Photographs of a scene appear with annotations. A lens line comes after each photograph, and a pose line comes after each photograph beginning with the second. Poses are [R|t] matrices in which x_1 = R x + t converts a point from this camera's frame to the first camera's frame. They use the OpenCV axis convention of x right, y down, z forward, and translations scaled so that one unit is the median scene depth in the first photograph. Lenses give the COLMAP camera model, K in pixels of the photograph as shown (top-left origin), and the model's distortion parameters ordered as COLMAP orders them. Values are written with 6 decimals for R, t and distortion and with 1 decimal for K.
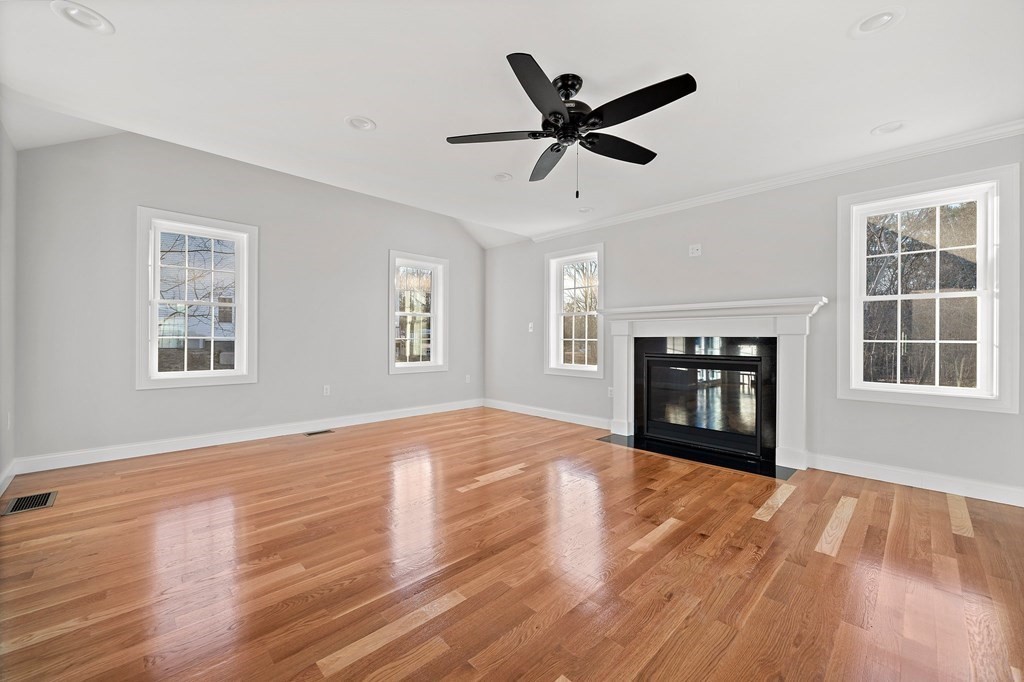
lens RADIAL K [[402.6, 0, 518.1], [0, 402.6, 340.0], [0, 0, 1]] dist [0.014182, 0.000100]
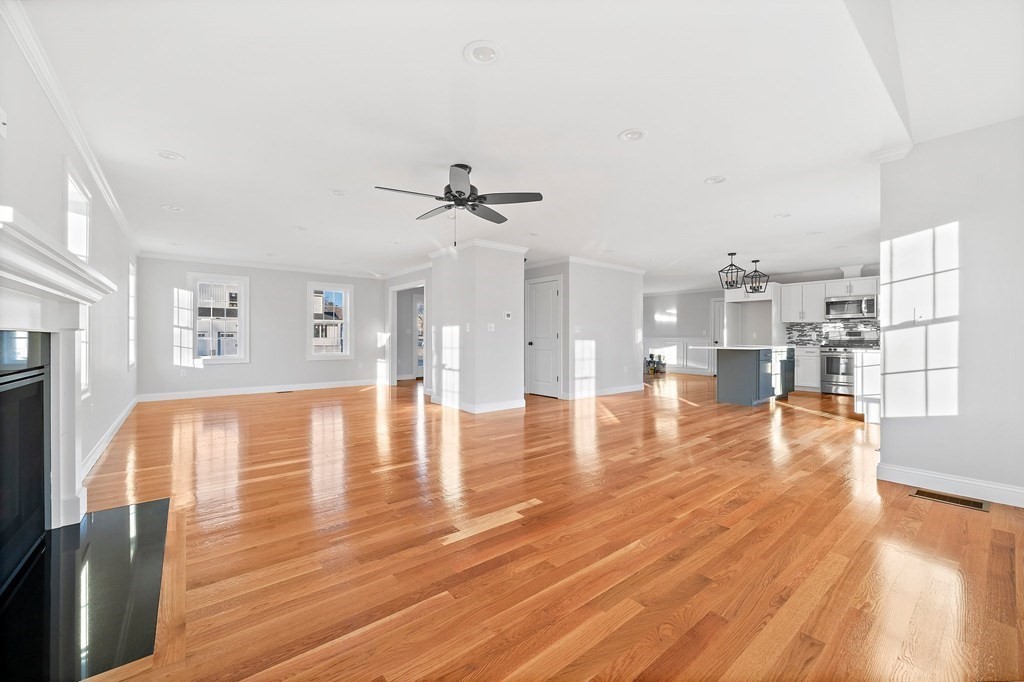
lens RADIAL K [[402.6, 0, 509.5], [0, 402.6, 336.7], [0, 0, 1]] dist [0.014182, 0.000100]
pose [[-0.994408, -0.006516, 0.105402, -0.485754], [-0.005632, 0.999946, 0.008682, -0.040164], [-0.105453, 0.008040, -0.994392, 5.365531]]
